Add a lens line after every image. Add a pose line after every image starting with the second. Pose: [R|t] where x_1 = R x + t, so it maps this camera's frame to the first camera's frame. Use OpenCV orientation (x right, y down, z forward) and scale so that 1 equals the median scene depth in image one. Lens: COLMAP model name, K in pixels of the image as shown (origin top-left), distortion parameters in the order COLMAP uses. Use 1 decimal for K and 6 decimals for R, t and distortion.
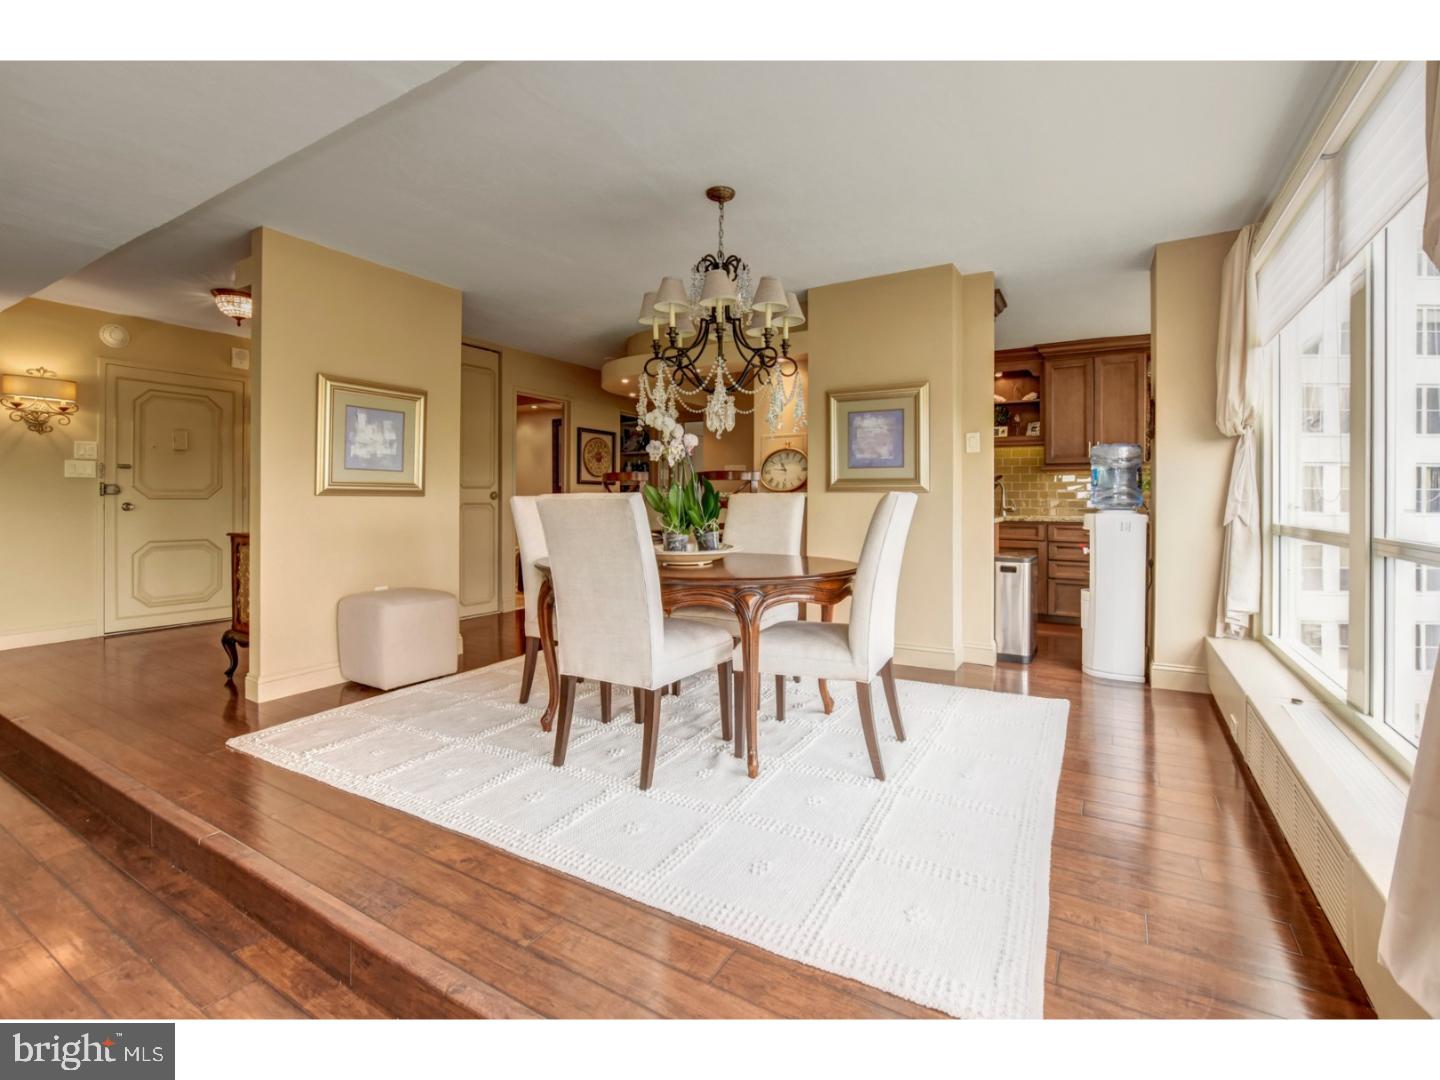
lens RADIAL K [[651.8, 0, 717.3], [0, 651.8, 501.2], [0, 0, 1]] dist [-0.019734, 0.003535]
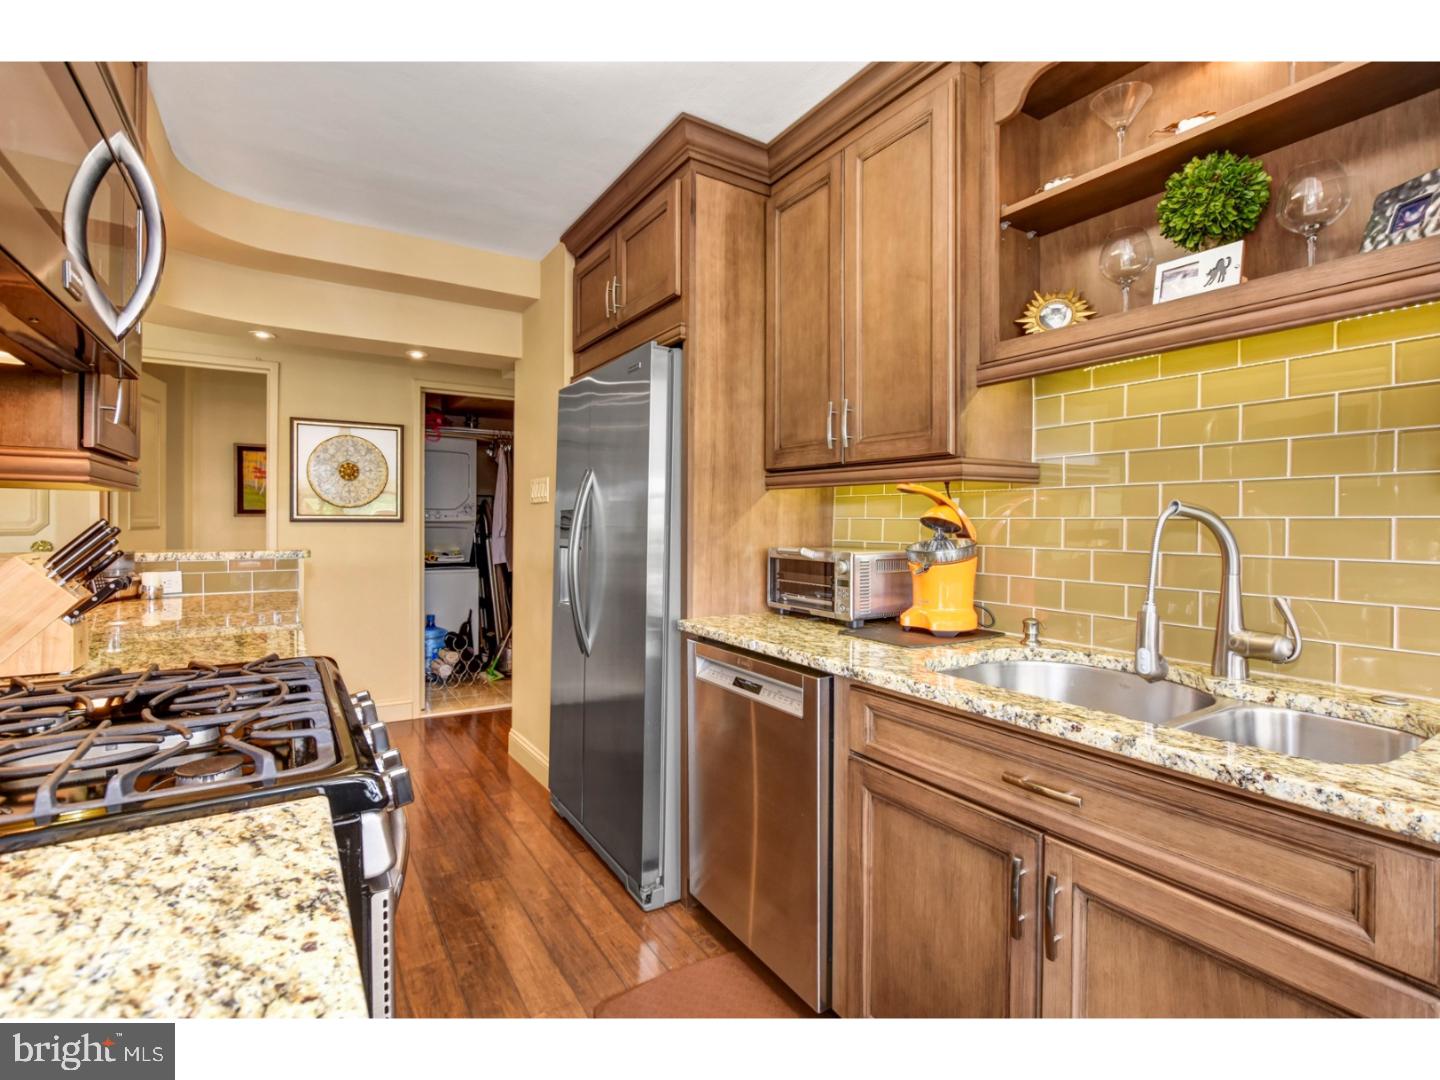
lens RADIAL K [[678.1, 0, 719.8], [0, 678.1, 527.6], [0, 0, 1]] dist [-0.019081, 0.006635]
pose [[0.892489, 0.001537, -0.451067, 0.428081], [0.000619, 0.999989, 0.004632, -0.029389], [0.451069, -0.004413, 0.892478, 0.801644]]
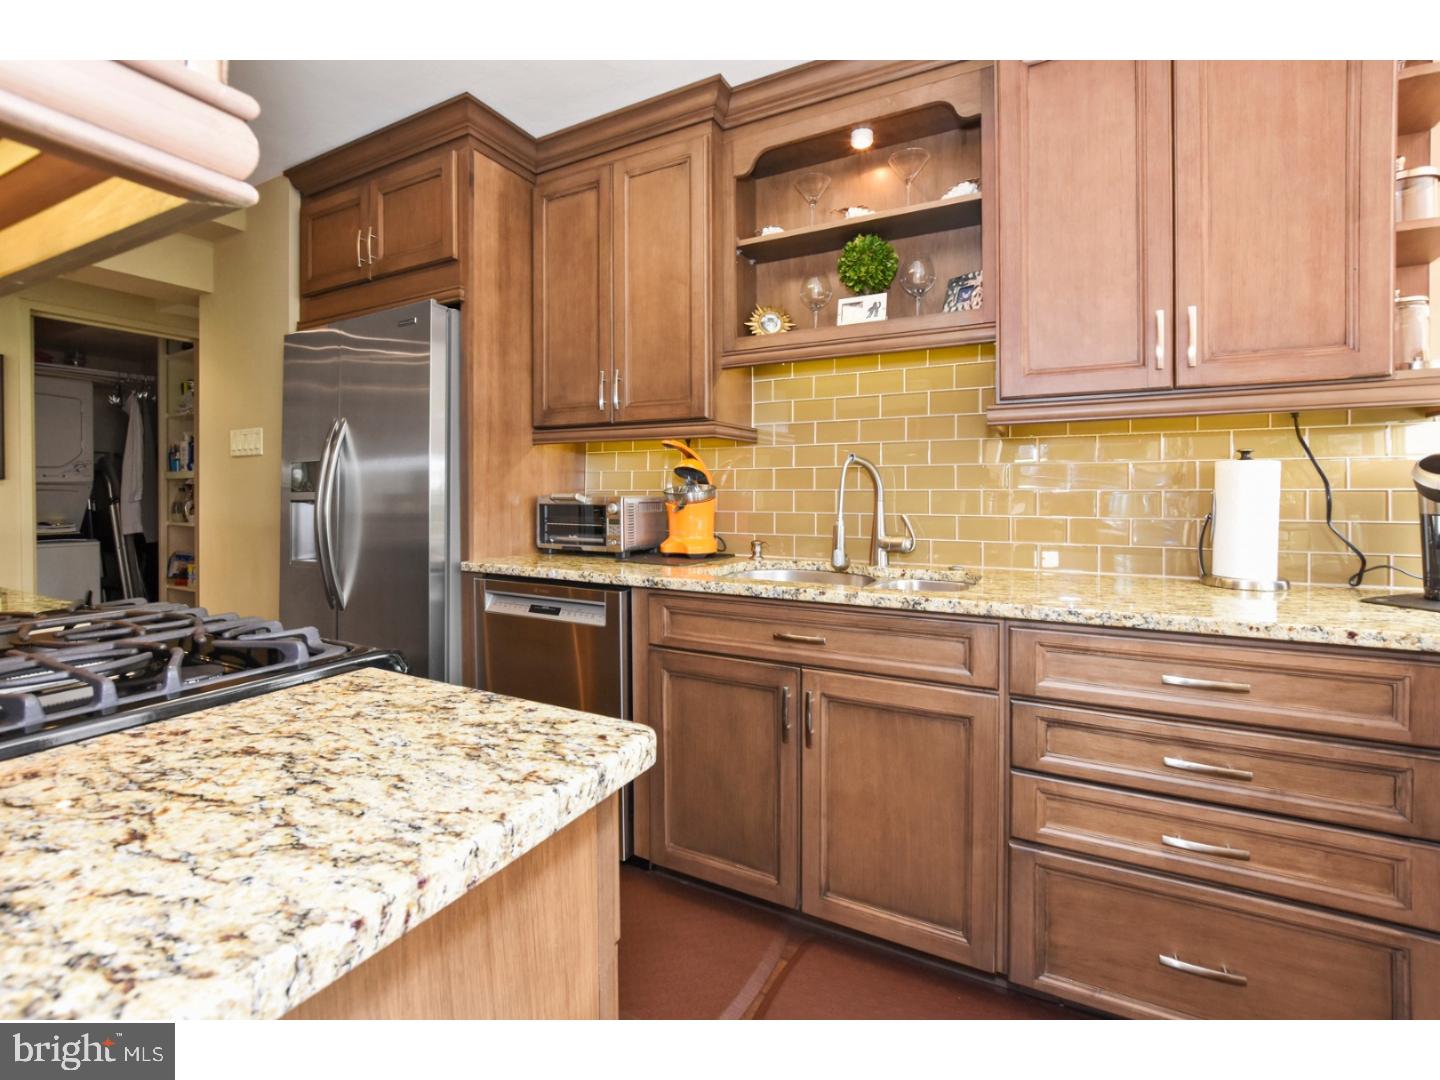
lens RADIAL K [[651.8, 0, 717.3], [0, 651.8, 501.2], [0, 0, 1]] dist [-0.019734, 0.003535]
pose [[0.998717, -0.007352, 0.050111, 0.373388], [0.006898, 0.999934, 0.009236, -0.015640], [-0.050175, -0.008878, 0.998701, 0.734577]]
